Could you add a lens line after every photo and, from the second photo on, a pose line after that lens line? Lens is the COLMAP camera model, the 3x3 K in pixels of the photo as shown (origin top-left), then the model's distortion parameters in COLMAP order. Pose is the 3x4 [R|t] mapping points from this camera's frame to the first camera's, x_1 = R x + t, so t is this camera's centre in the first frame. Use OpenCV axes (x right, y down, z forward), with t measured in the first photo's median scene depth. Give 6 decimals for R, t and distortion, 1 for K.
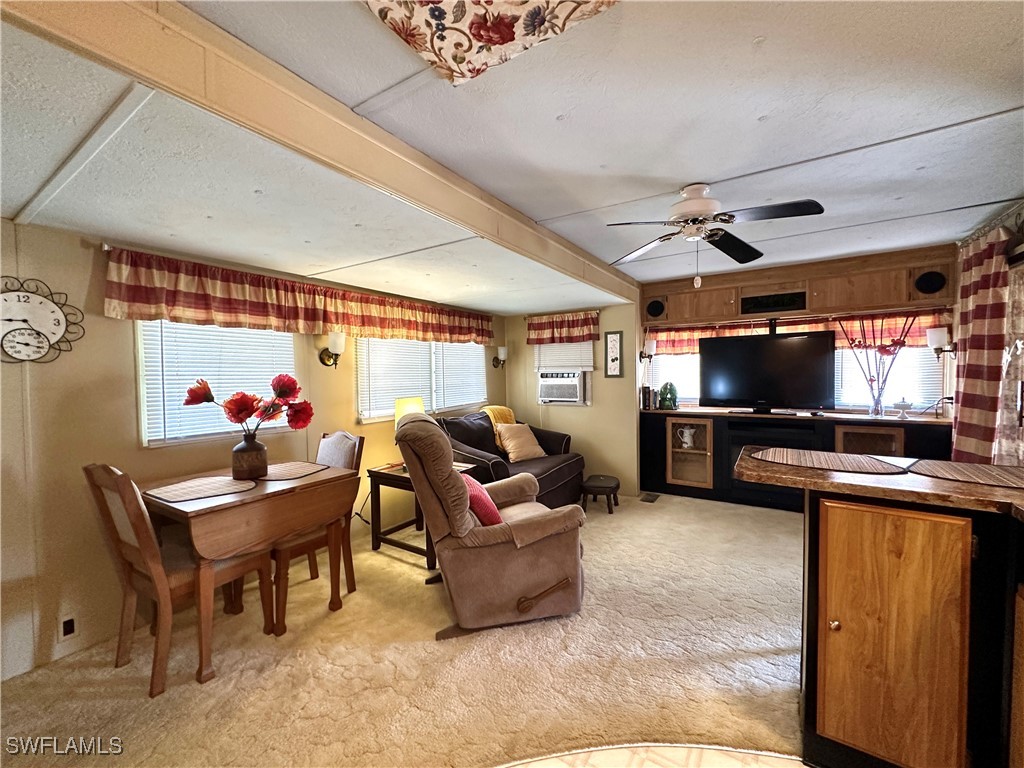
lens RADIAL K [[411.3, 0, 510.5], [0, 411.3, 386.1], [0, 0, 1]] dist [-0.005976, 0.001730]
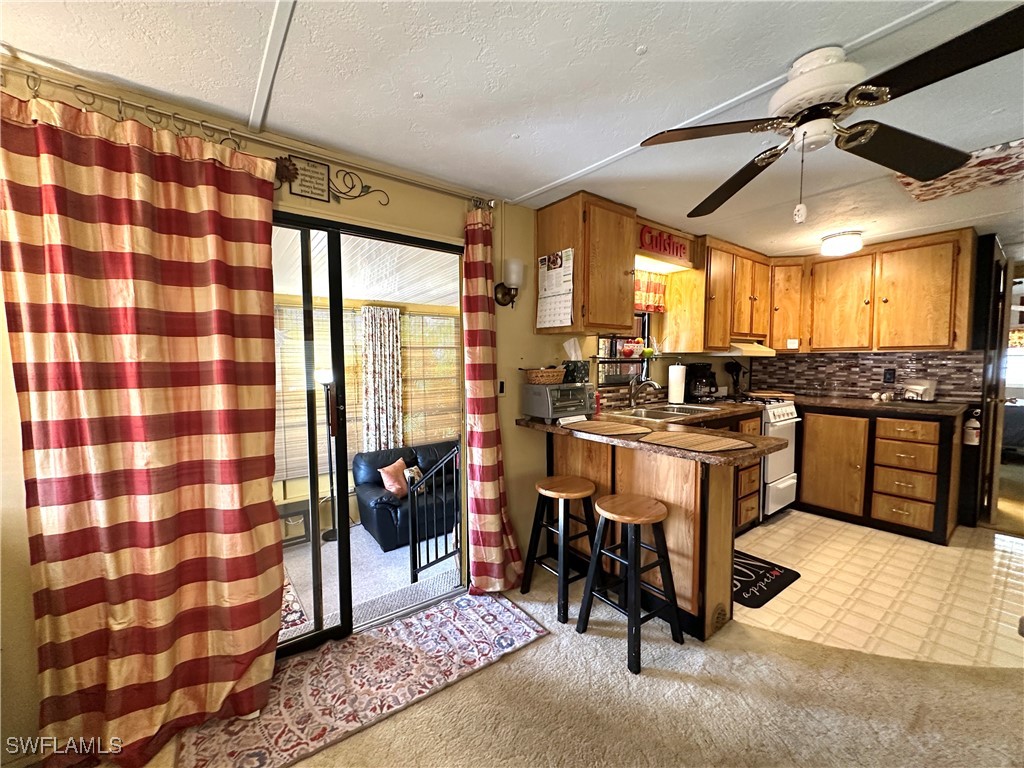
lens RADIAL K [[411.3, 0, 510.9], [0, 411.3, 385.3], [0, 0, 1]] dist [-0.005976, 0.001730]
pose [[-0.941287, -0.007233, 0.337529, 0.438909], [0.026638, 0.995062, 0.095611, -0.051687], [-0.336554, 0.098989, -0.936447, 1.162467]]
